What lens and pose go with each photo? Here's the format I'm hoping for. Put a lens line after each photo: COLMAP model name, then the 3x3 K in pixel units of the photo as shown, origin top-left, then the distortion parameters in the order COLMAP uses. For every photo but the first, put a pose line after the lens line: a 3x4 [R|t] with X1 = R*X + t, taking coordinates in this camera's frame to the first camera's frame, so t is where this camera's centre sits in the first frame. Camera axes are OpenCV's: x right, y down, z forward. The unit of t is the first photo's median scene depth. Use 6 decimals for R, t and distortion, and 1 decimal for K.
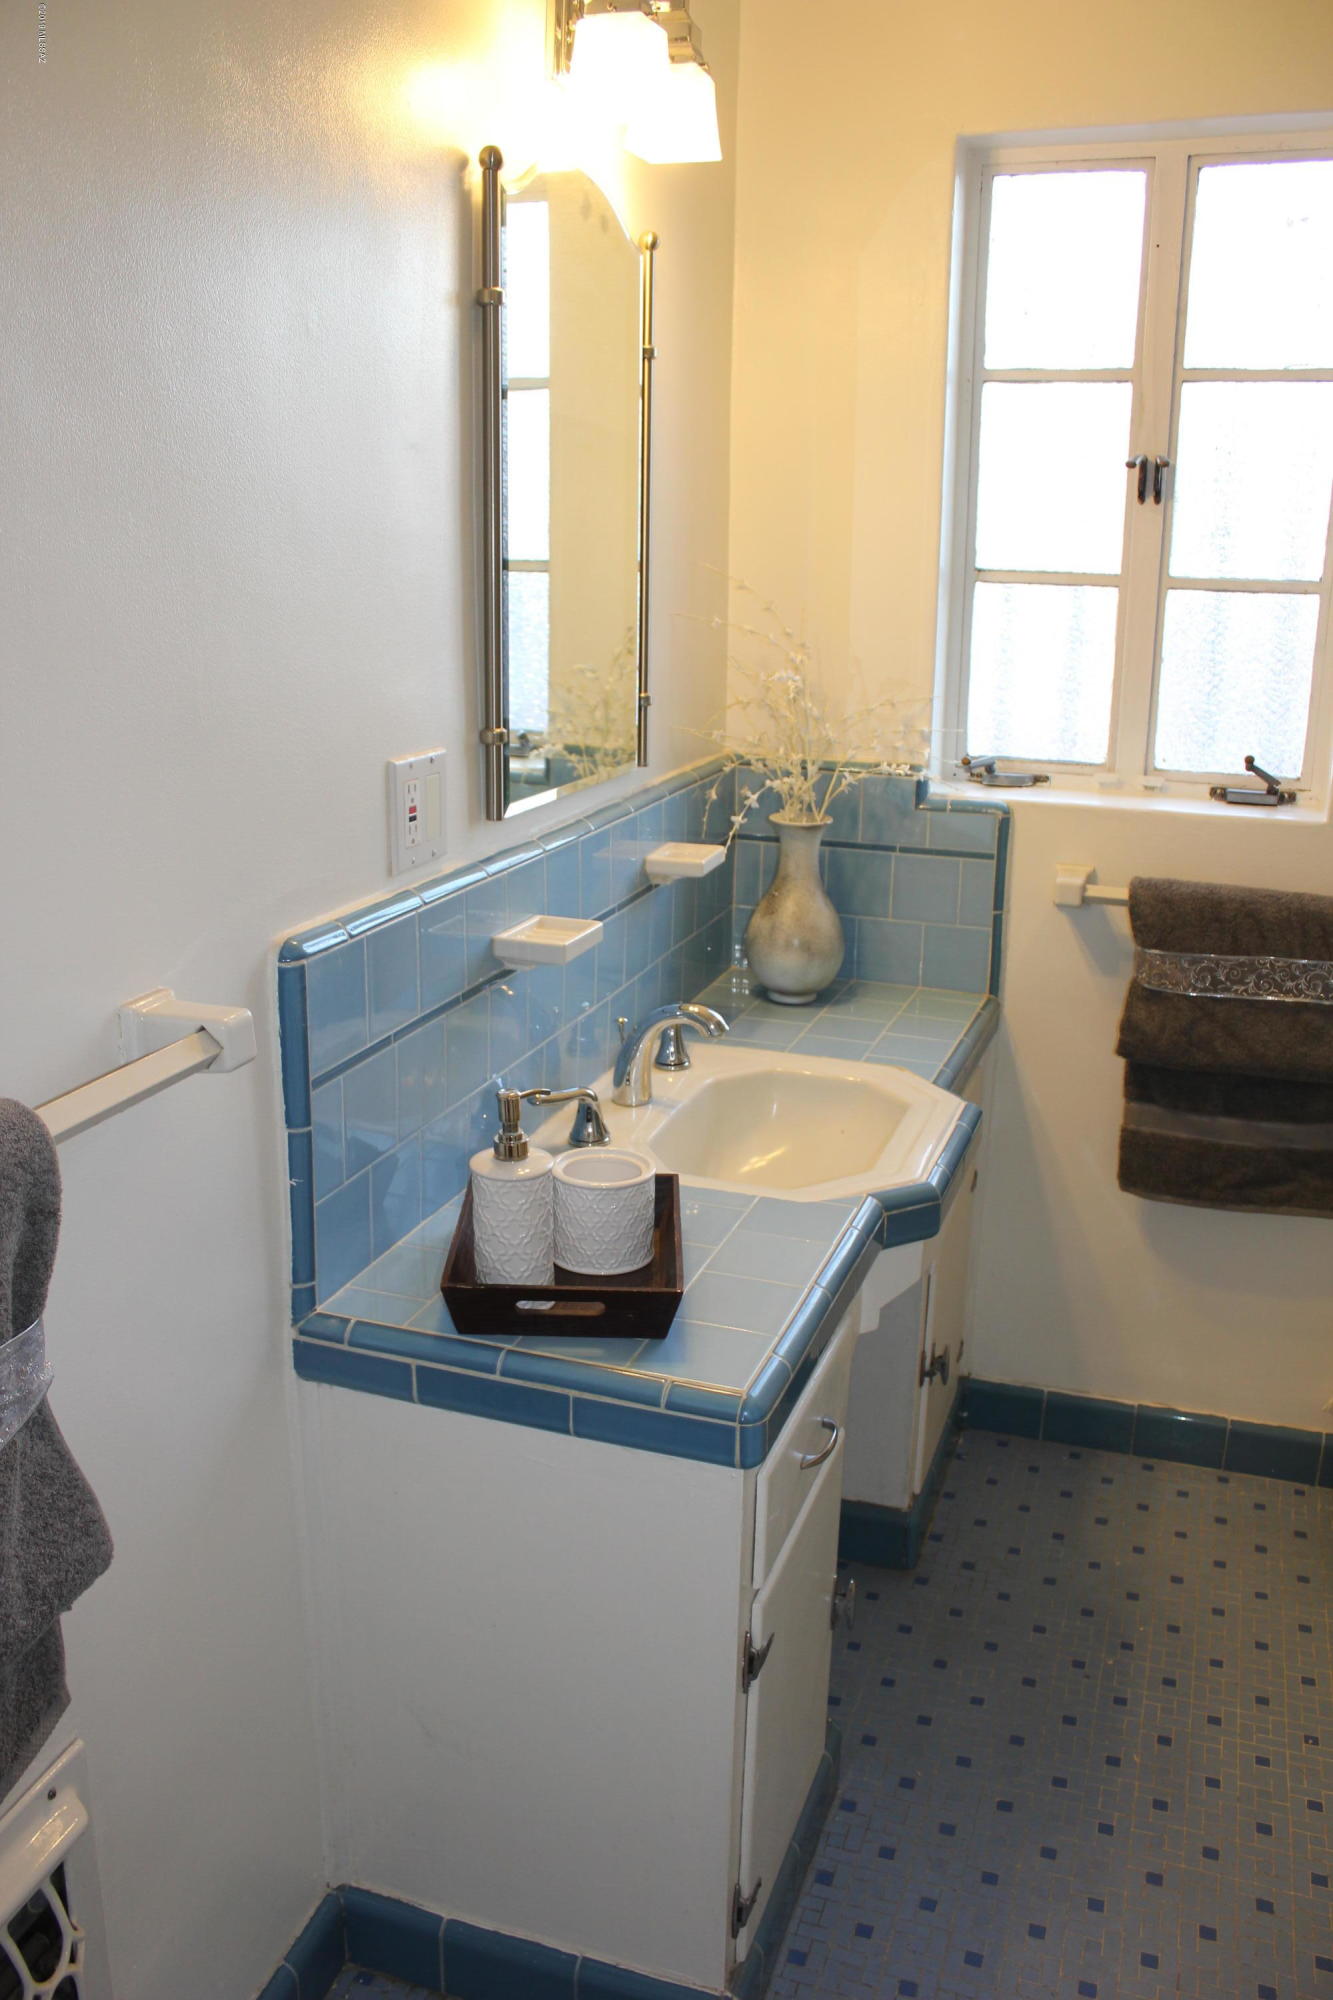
lens RADIAL K [[1662.2, 0, 658.2], [0, 1662.2, 1013.9], [0, 0, 1]] dist [-0.165054, 0.145366]
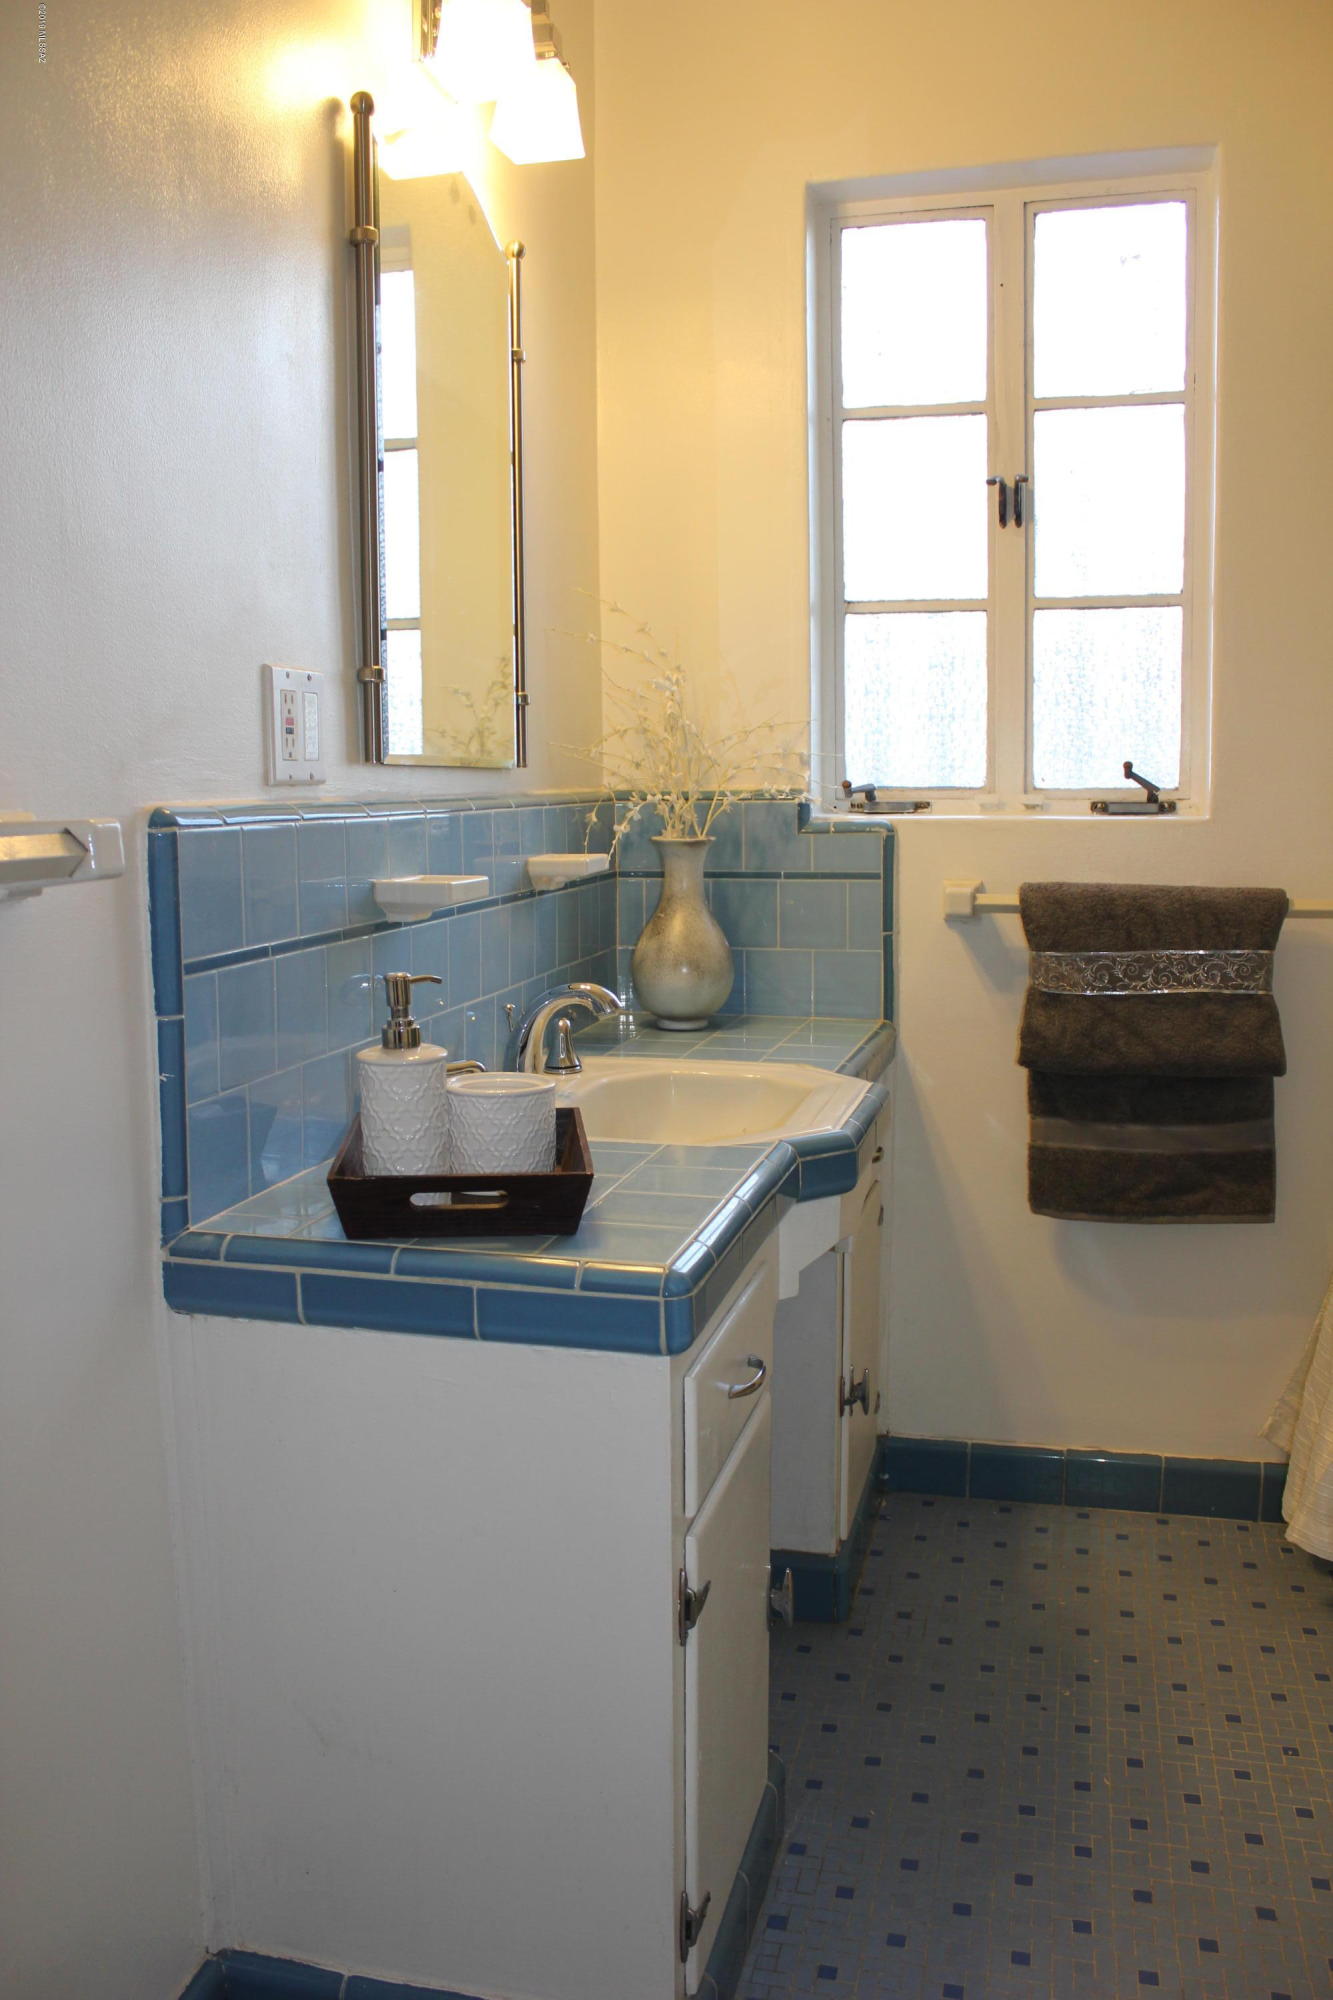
lens RADIAL K [[1662.2, 0, 650.7], [0, 1662.2, 1014.2], [0, 0, 1]] dist [-0.165054, 0.145366]
pose [[0.996493, -0.033980, 0.076463, -0.012791], [0.044747, 0.988591, -0.143827, 0.132417], [-0.070703, 0.146744, 0.986644, 0.048650]]
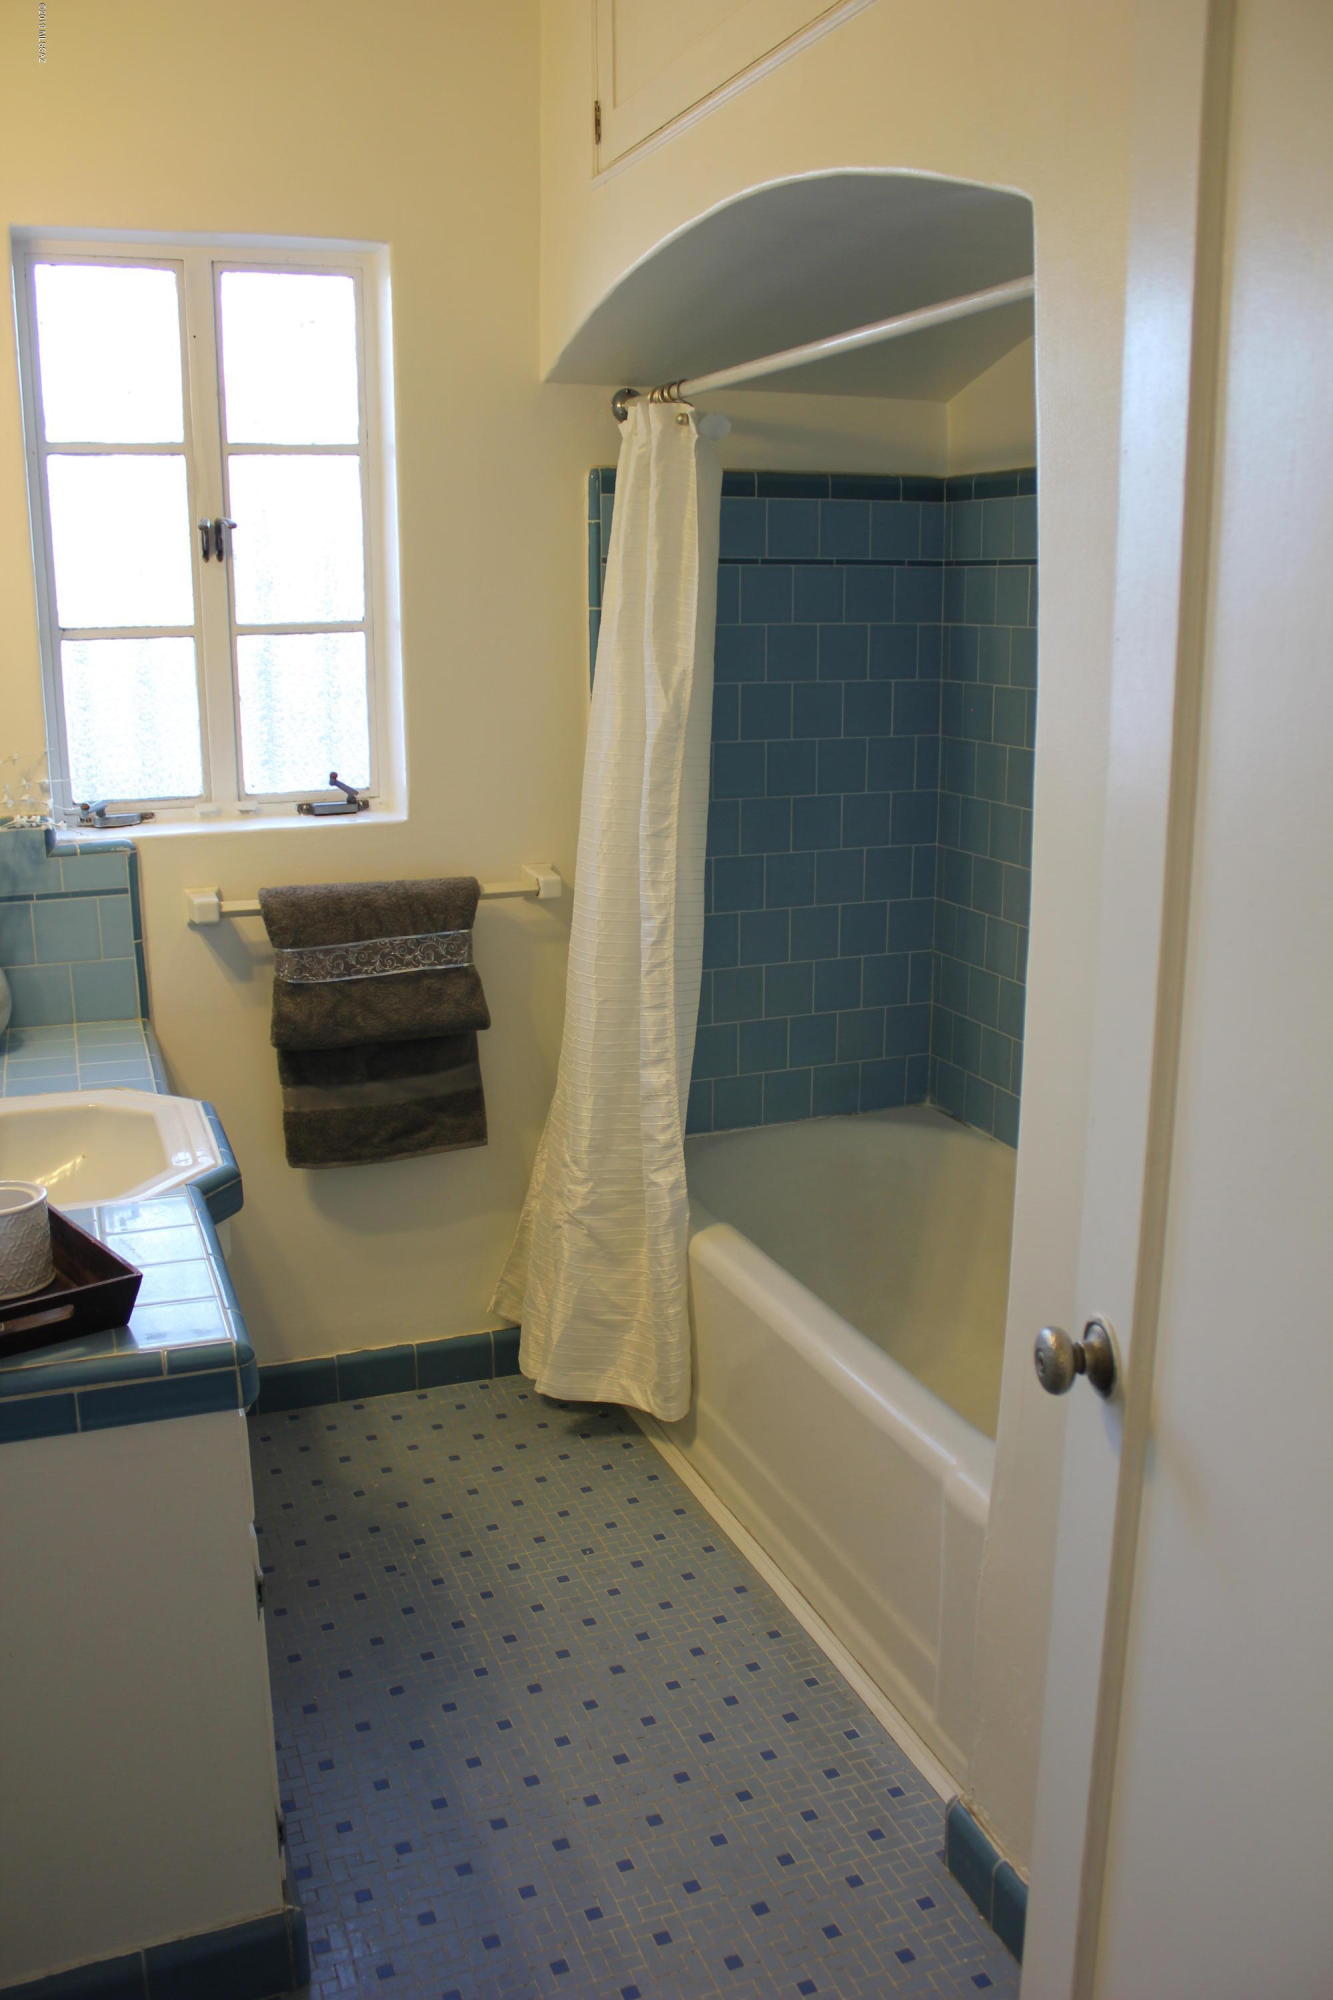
lens RADIAL K [[1662.2, 0, 661.0], [0, 1662.2, 1009.9], [0, 0, 1]] dist [-0.165054, 0.145366]
pose [[0.762882, -0.169985, 0.623792, -0.228876], [0.193459, 0.980630, 0.030628, 0.017694], [-0.616916, 0.097313, 0.780990, -0.049779]]
